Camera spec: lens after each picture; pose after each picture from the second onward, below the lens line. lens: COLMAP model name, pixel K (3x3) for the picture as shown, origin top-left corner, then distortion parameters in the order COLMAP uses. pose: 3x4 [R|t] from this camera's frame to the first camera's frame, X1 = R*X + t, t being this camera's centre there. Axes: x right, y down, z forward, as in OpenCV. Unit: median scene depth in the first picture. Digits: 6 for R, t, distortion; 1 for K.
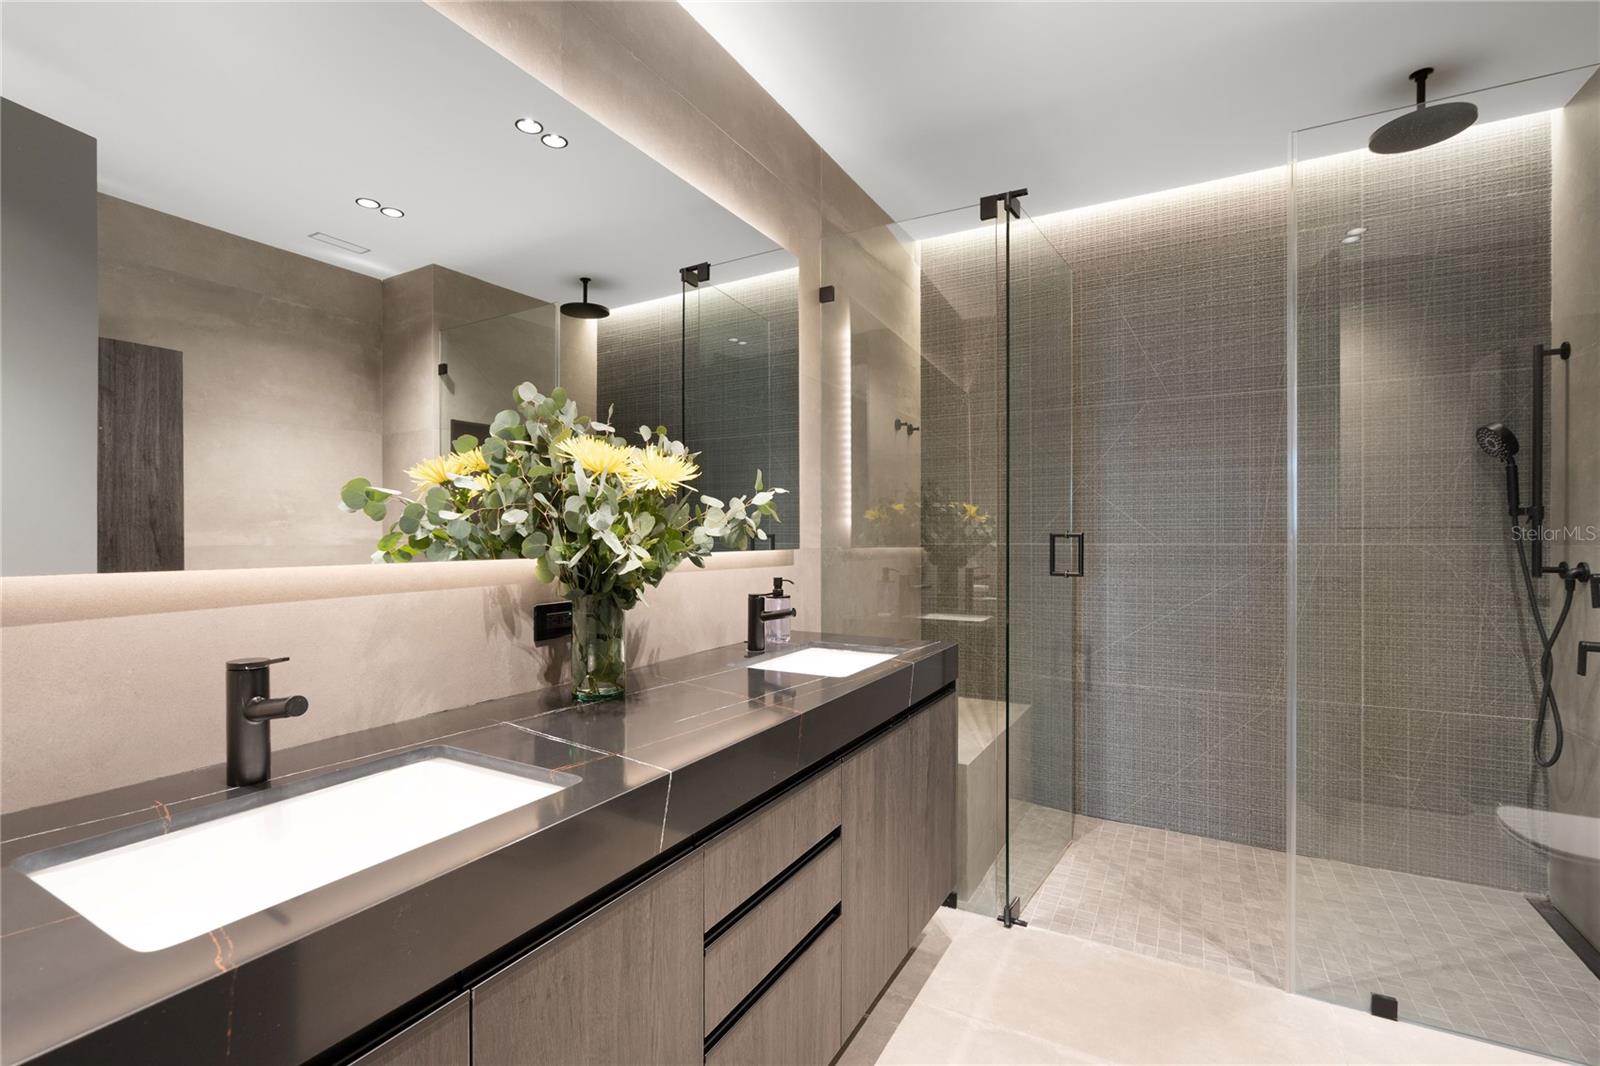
lens RADIAL K [[730.7, 0, 796.2], [0, 730.7, 535.8], [0, 0, 1]] dist [-0.005058, 0.003059]
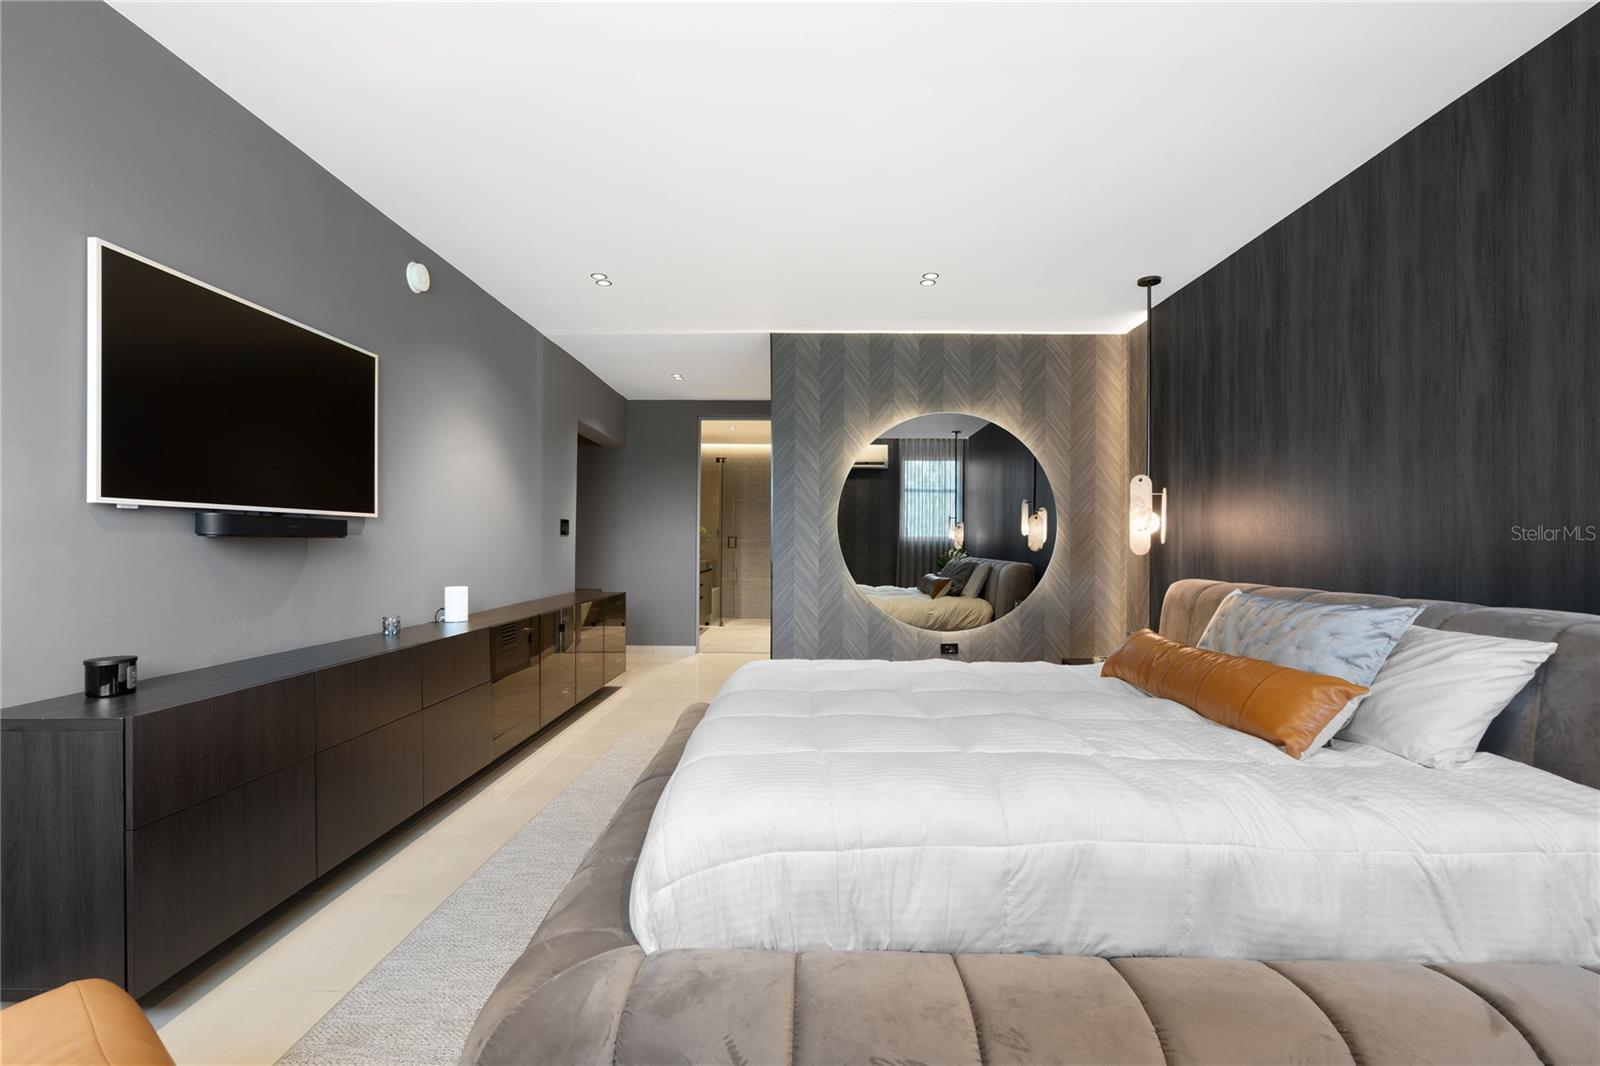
lens RADIAL K [[730.7, 0, 798.0], [0, 730.7, 538.1], [0, 0, 1]] dist [-0.005058, 0.003059]
pose [[0.875615, 0.011704, 0.482868, -1.324321], [-0.005632, 0.999886, -0.014022, 0.065312], [-0.482977, 0.009558, 0.875581, -2.821027]]
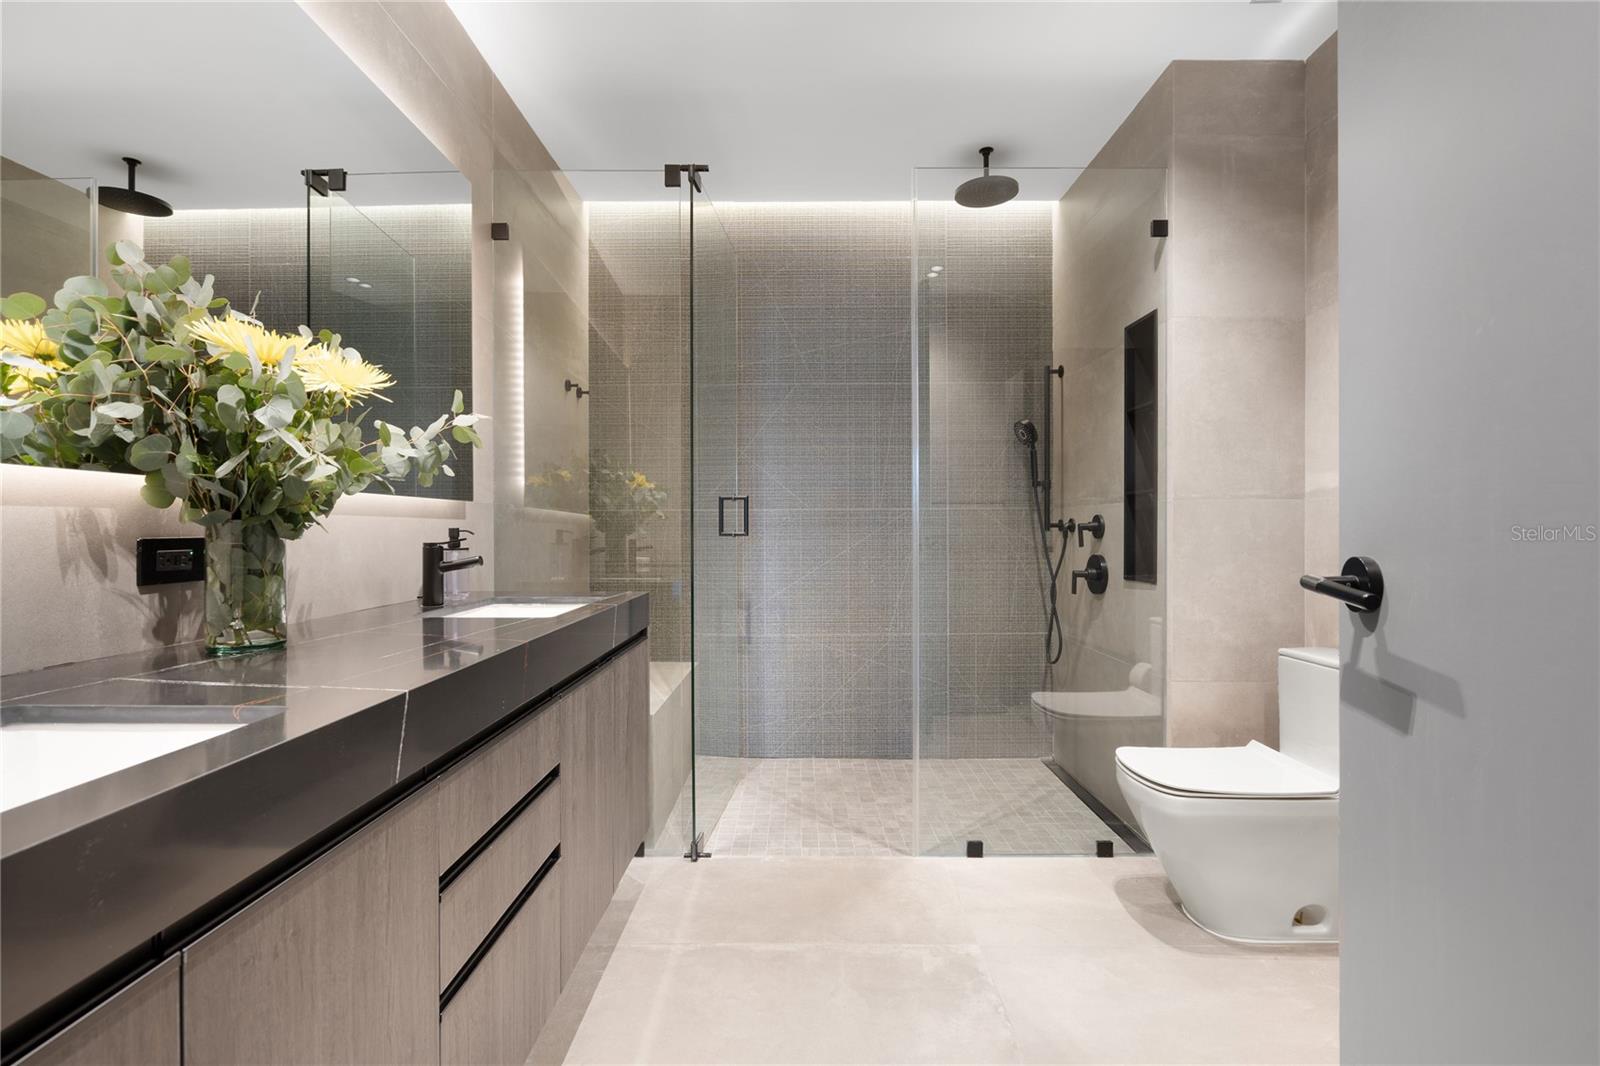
lens RADIAL K [[730.7, 0, 798.9], [0, 730.7, 534.0], [0, 0, 1]] dist [-0.005058, 0.003059]
pose [[0.873496, -0.002312, 0.486826, -0.088766], [0.004289, 0.999986, -0.002948, 0.066471], [-0.486812, 0.004663, 0.873494, 0.003846]]
